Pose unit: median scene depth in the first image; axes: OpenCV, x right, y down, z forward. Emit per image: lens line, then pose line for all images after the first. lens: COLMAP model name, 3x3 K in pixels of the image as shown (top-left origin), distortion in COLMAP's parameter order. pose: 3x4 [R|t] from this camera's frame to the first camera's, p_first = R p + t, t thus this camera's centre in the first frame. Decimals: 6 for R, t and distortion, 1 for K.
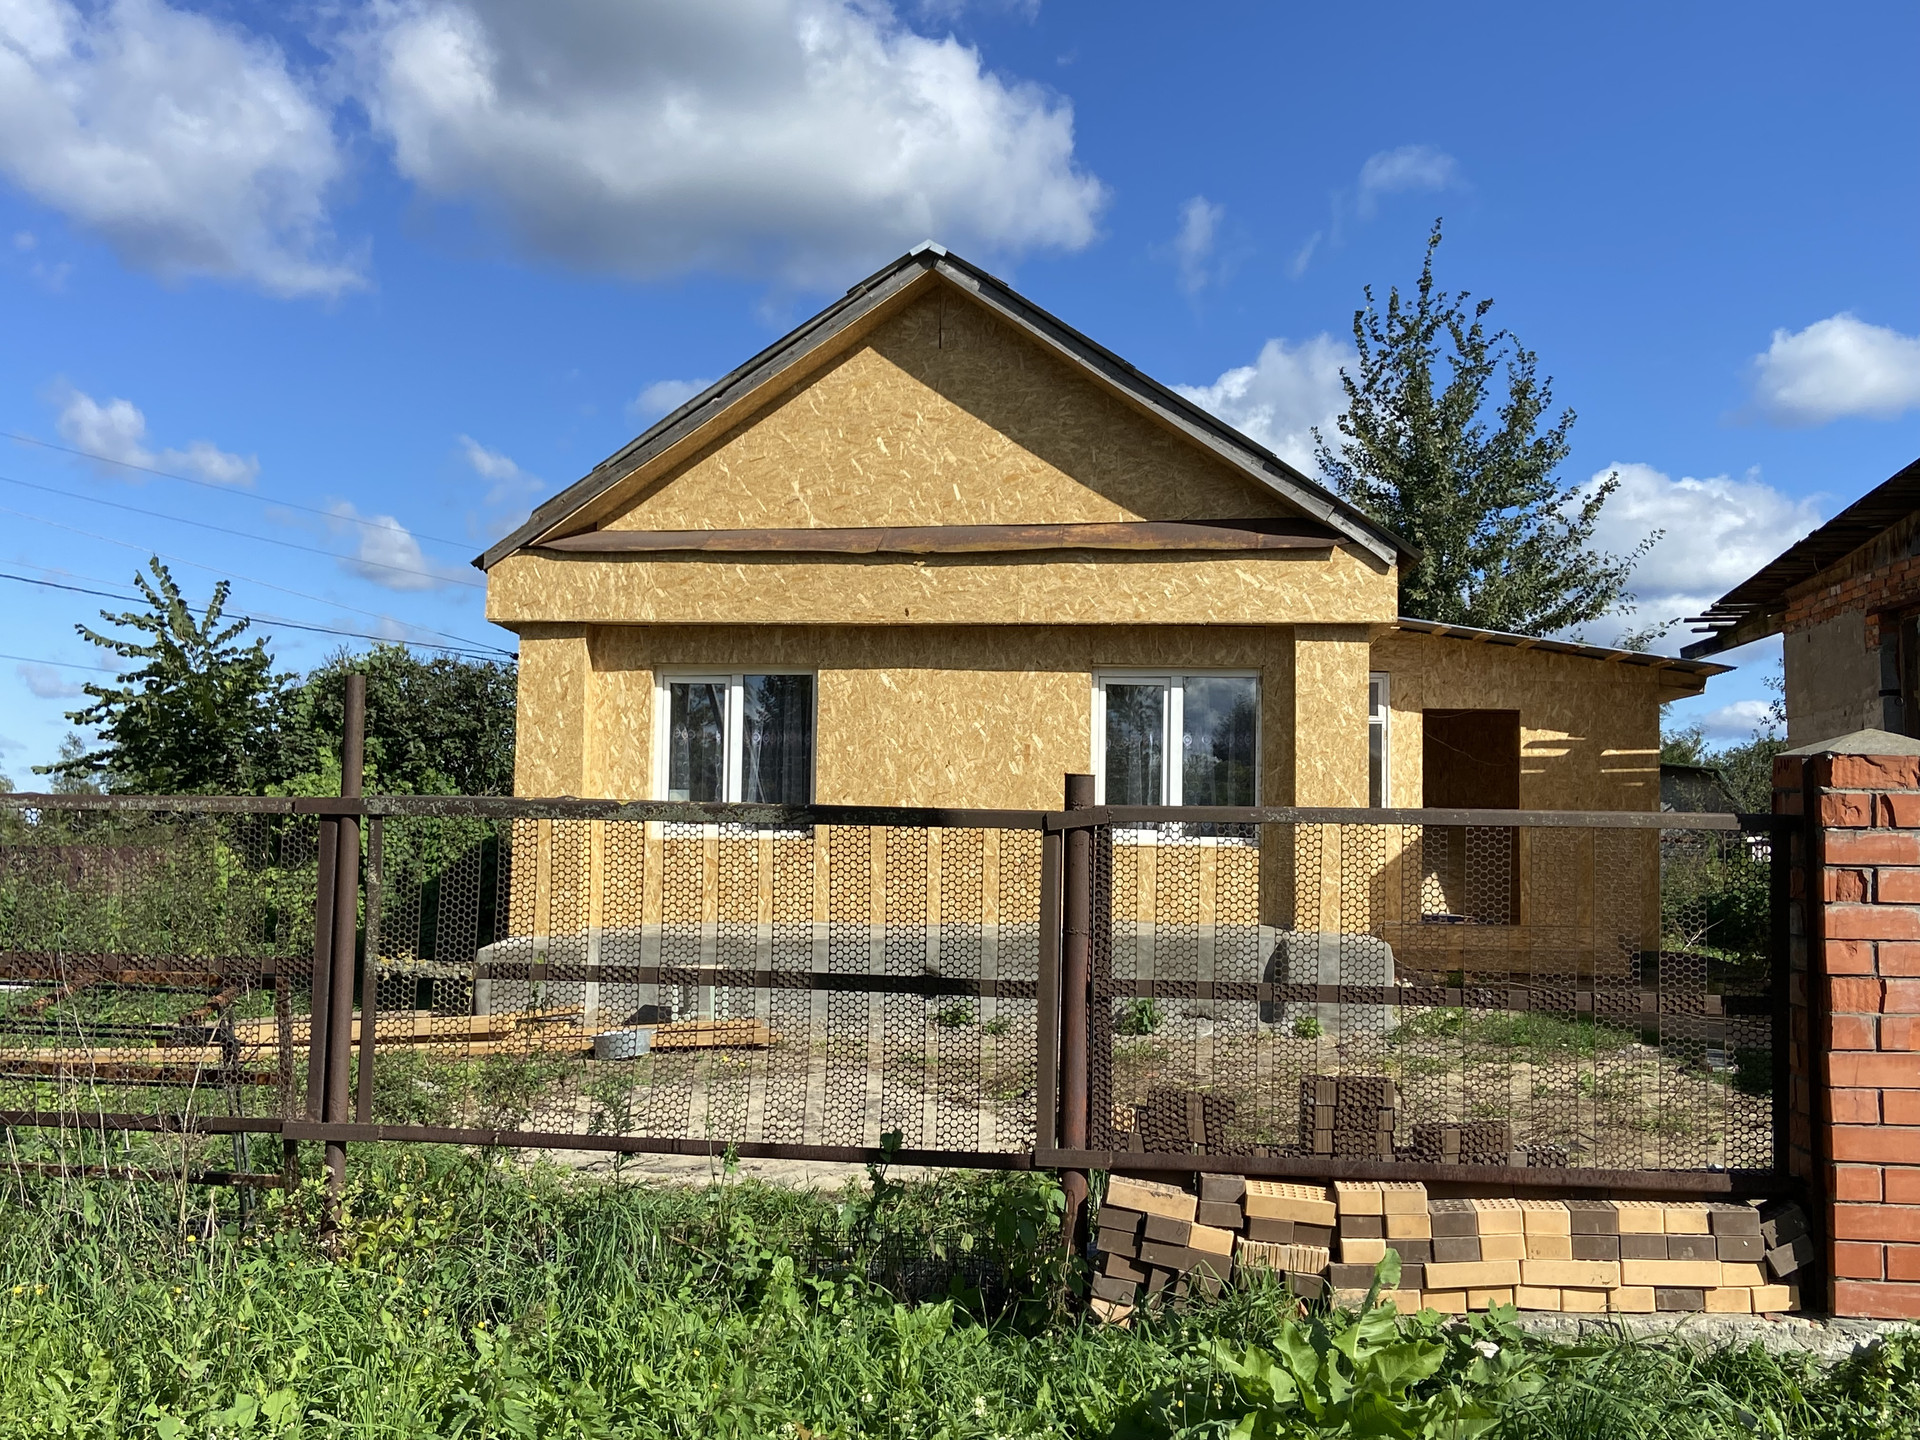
lens RADIAL K [[1925.1, 0, 960.0], [0, 1925.1, 720.0], [0, 0, 1]] dist [0.007903, 0.000897]
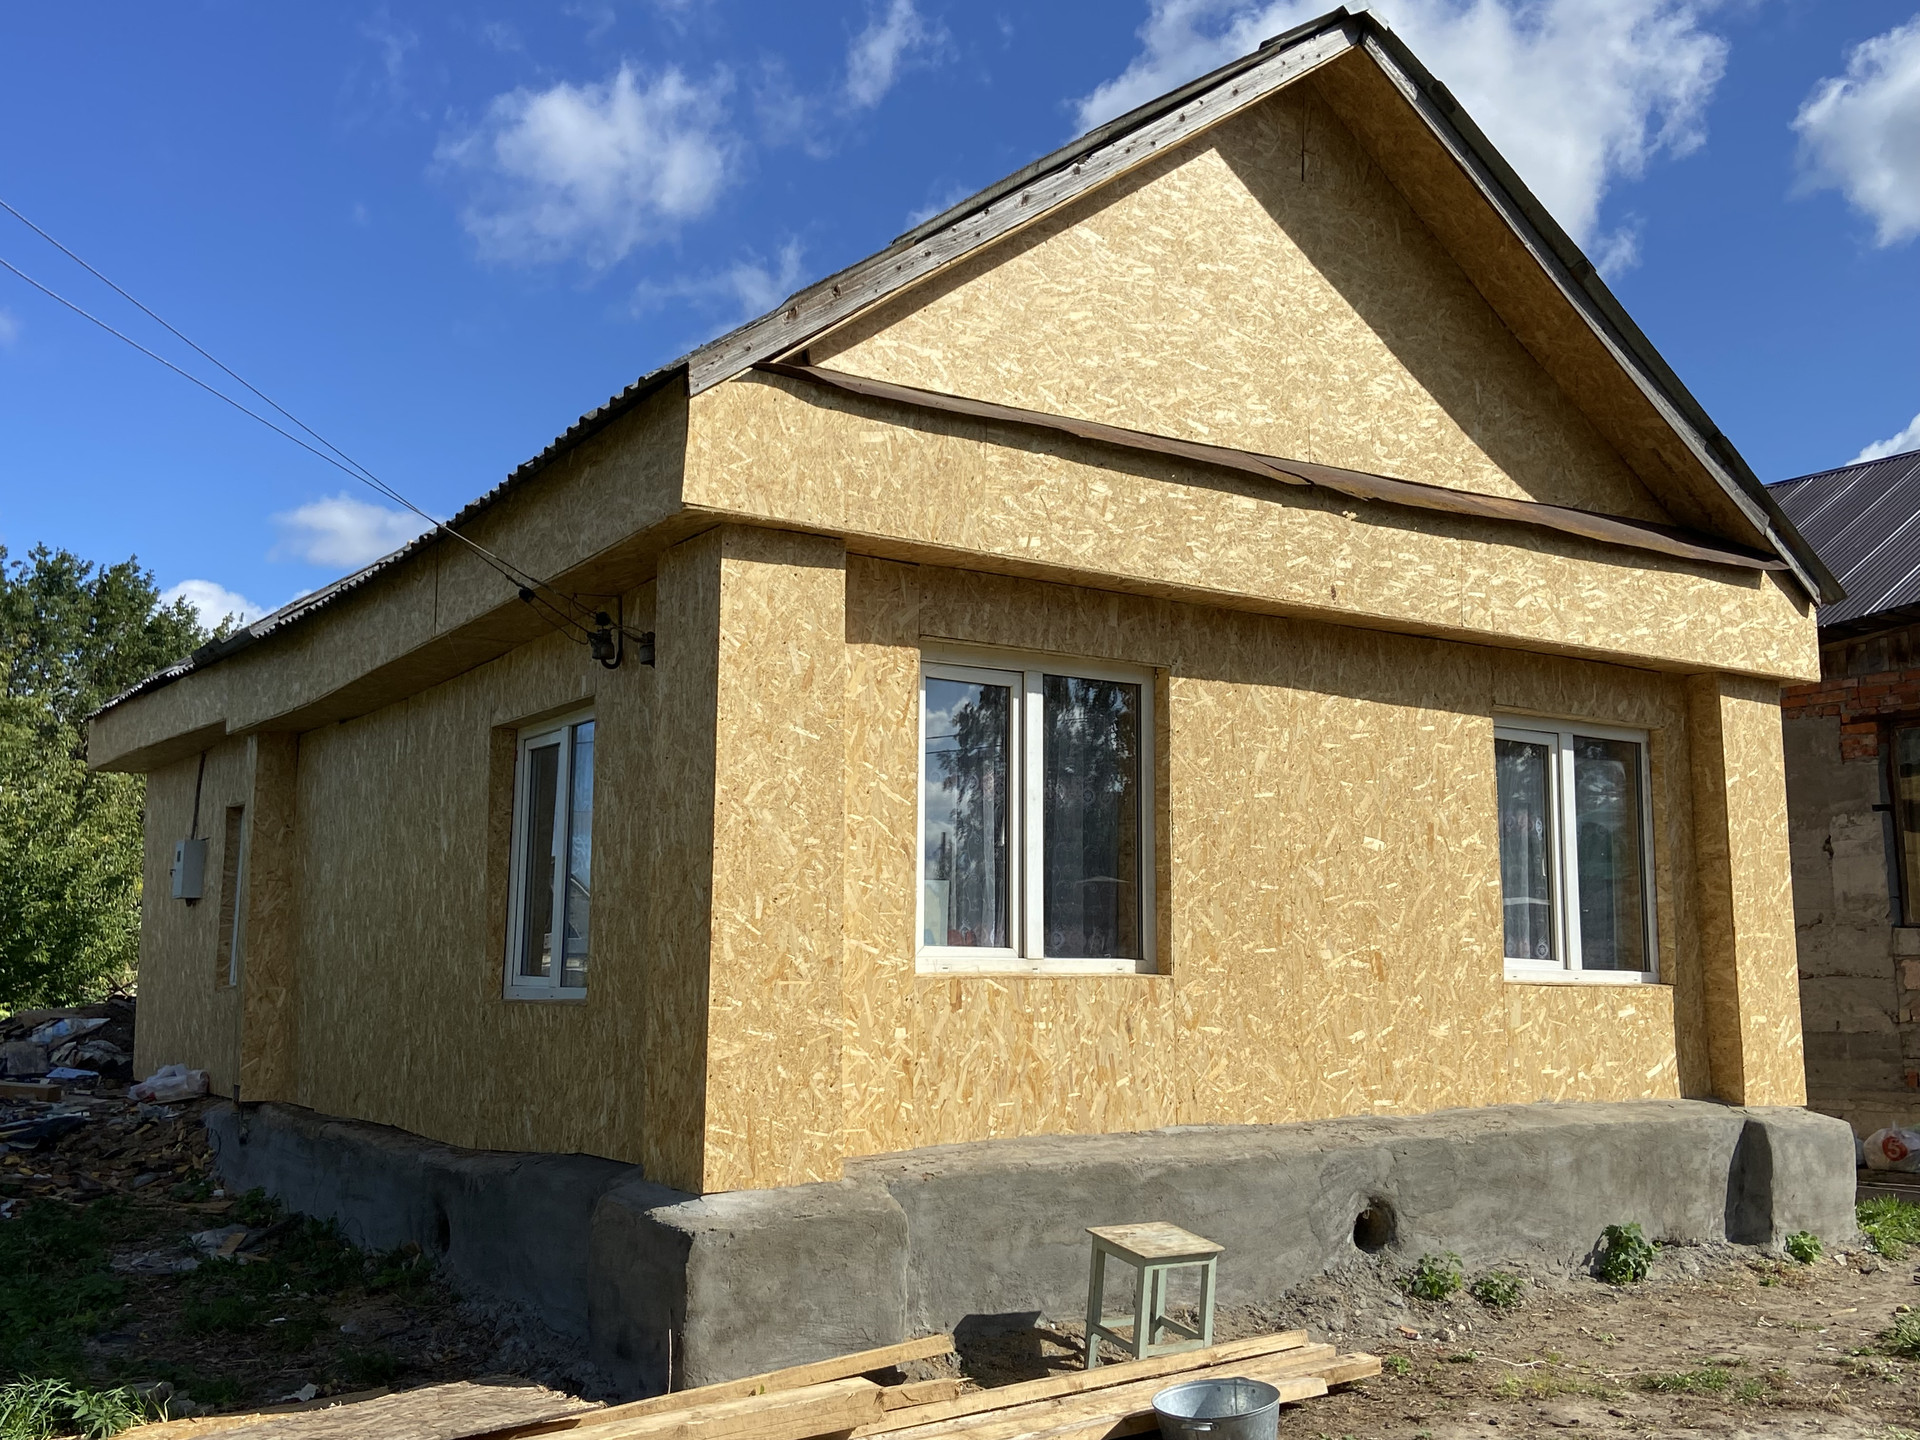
lens RADIAL K [[1925.1, 0, 960.0], [0, 1925.1, 720.0], [0, 0, 1]] dist [0.007903, 0.000897]
pose [[0.784668, 0.076624, 0.615163, -0.476375], [-0.045360, 0.996768, -0.066298, 0.027640], [-0.618255, 0.024118, 0.785608, 0.596469]]
